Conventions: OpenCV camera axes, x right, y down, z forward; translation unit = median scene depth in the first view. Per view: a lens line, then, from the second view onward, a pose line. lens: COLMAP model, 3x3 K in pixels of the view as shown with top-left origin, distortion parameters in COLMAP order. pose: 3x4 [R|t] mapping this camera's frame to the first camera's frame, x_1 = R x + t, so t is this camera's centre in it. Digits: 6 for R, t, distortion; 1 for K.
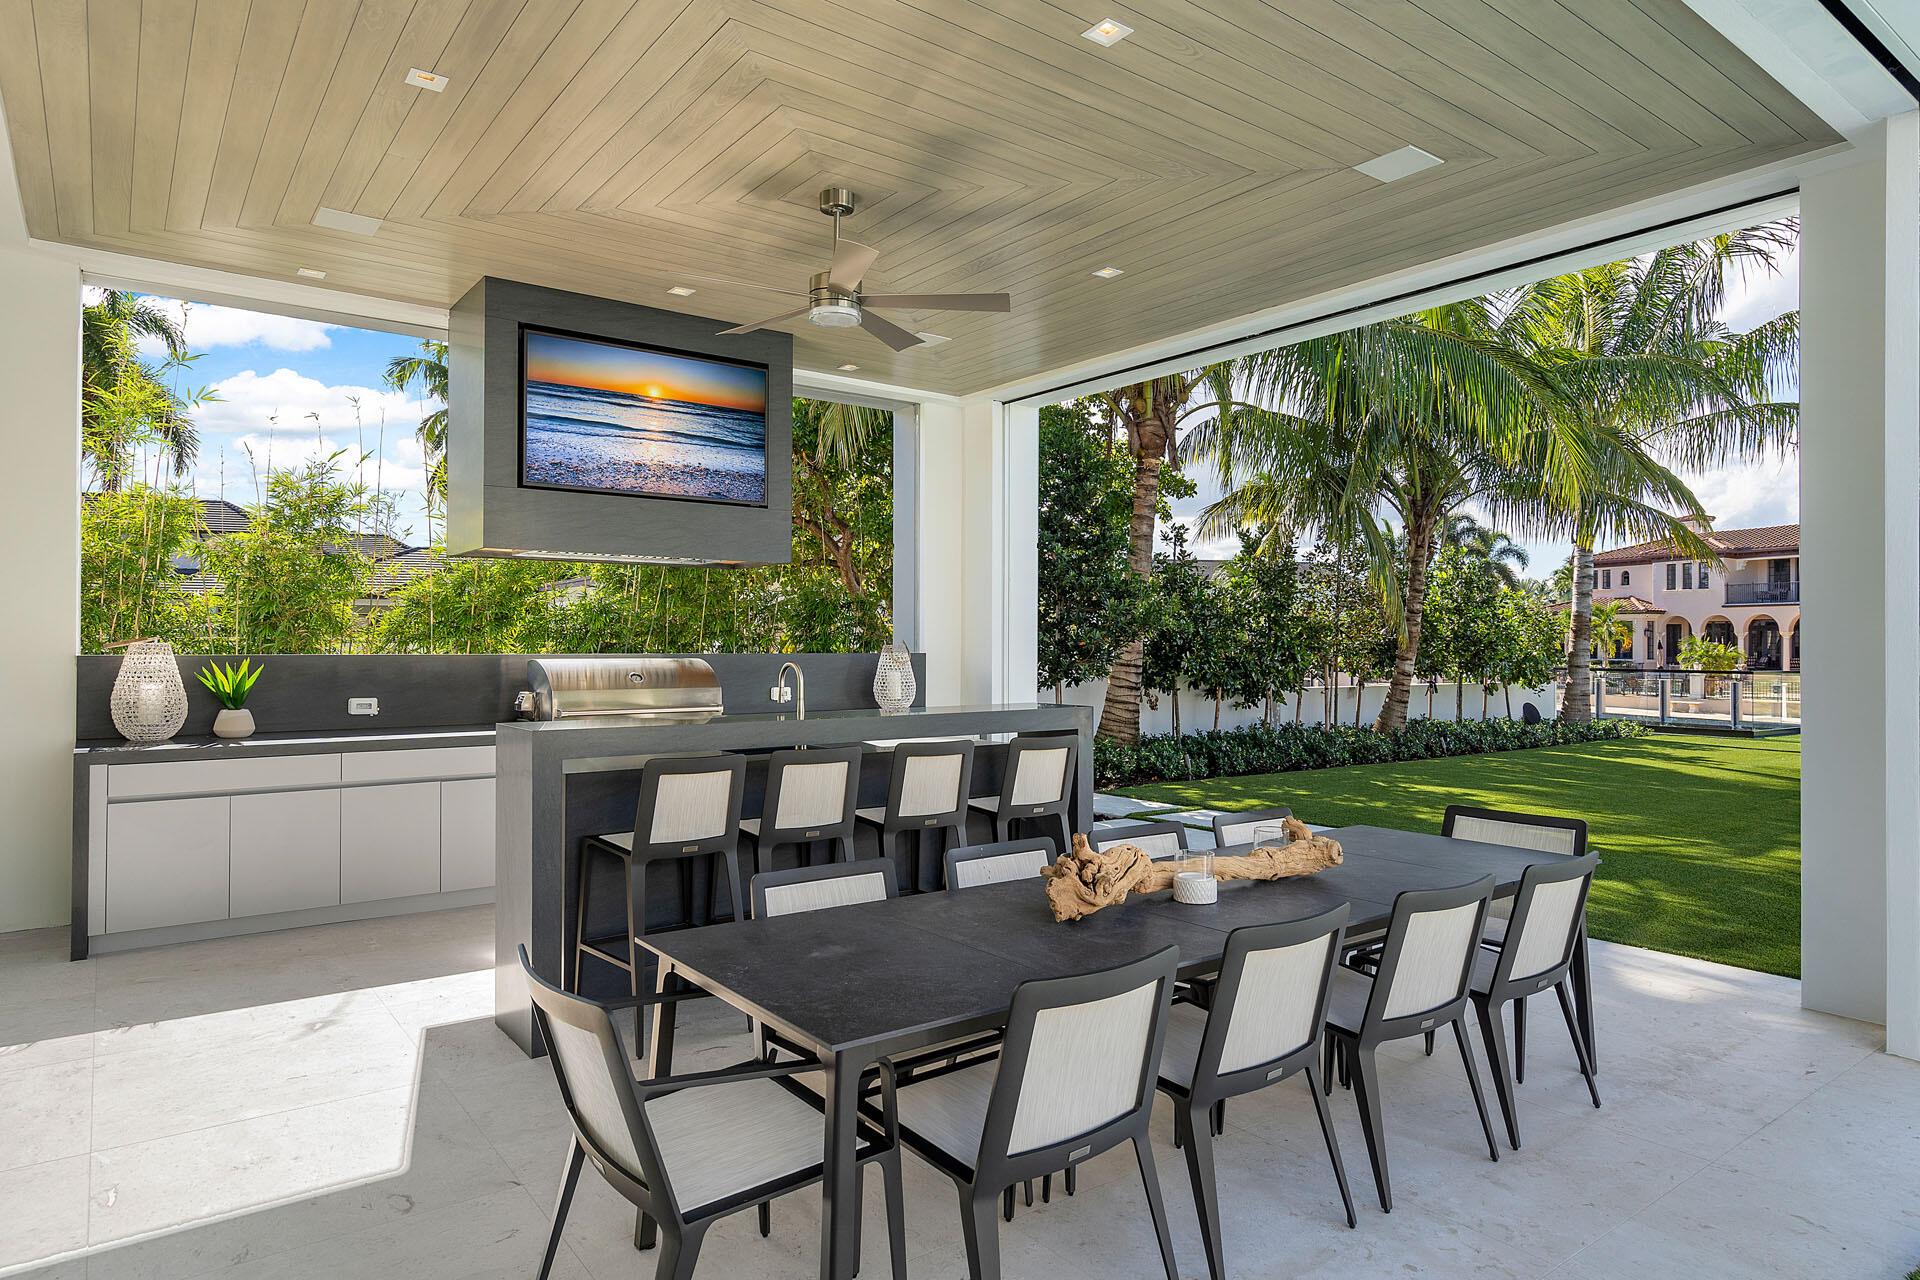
lens RADIAL K [[1126.1, 0, 953.6], [0, 1126.1, 637.1], [0, 0, 1]] dist [0.003519, 0.000451]
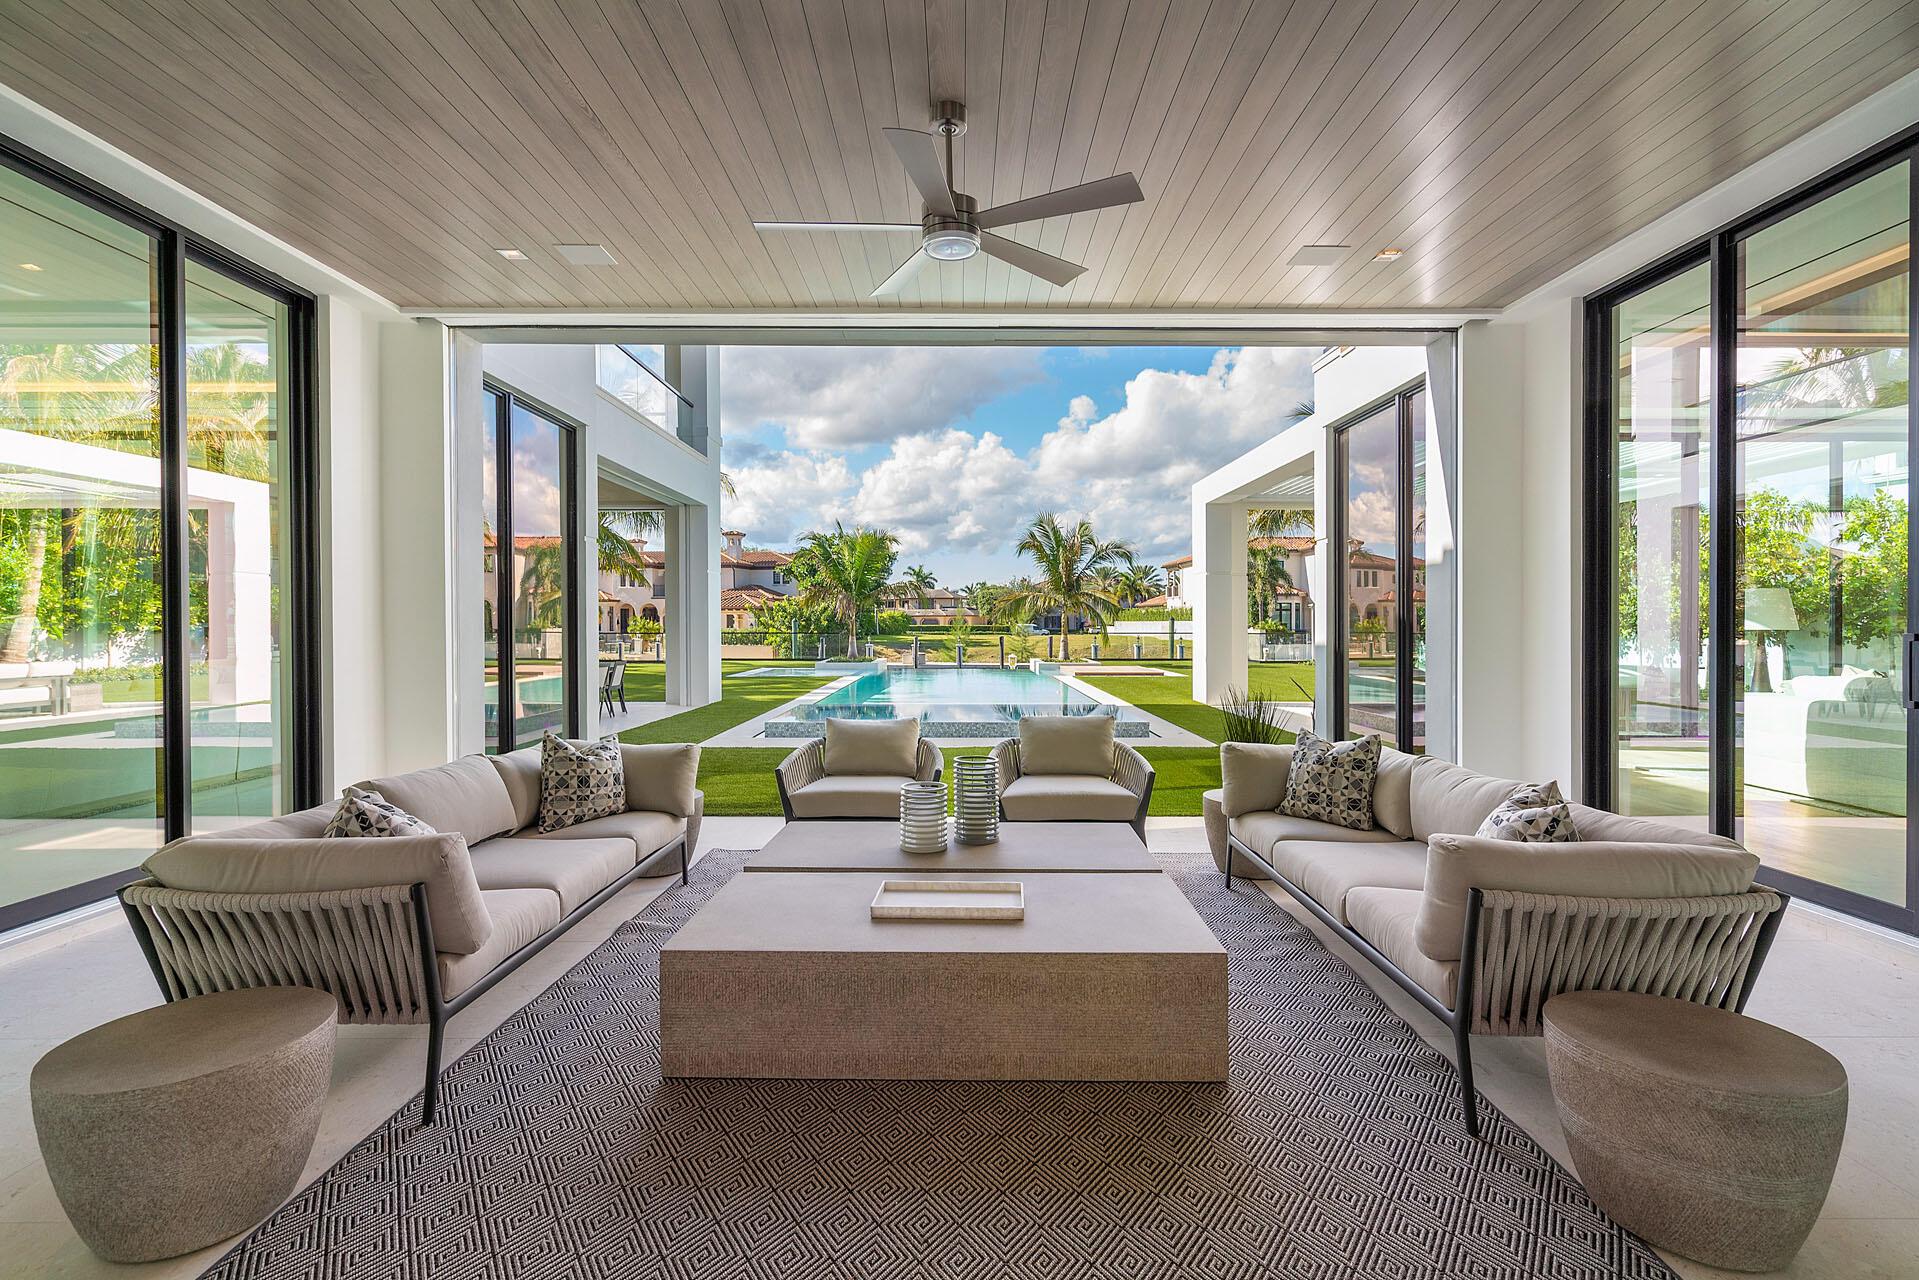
lens RADIAL K [[917.8, 0, 961.0], [0, 917.8, 633.3], [0, 0, 1]] dist [-0.003786, -0.000021]
pose [[0.603745, -0.018313, 0.796967, -0.124307], [0.005109, 0.999804, 0.019103, 0.001023], [-0.797161, -0.007461, 0.603721, -0.185519]]
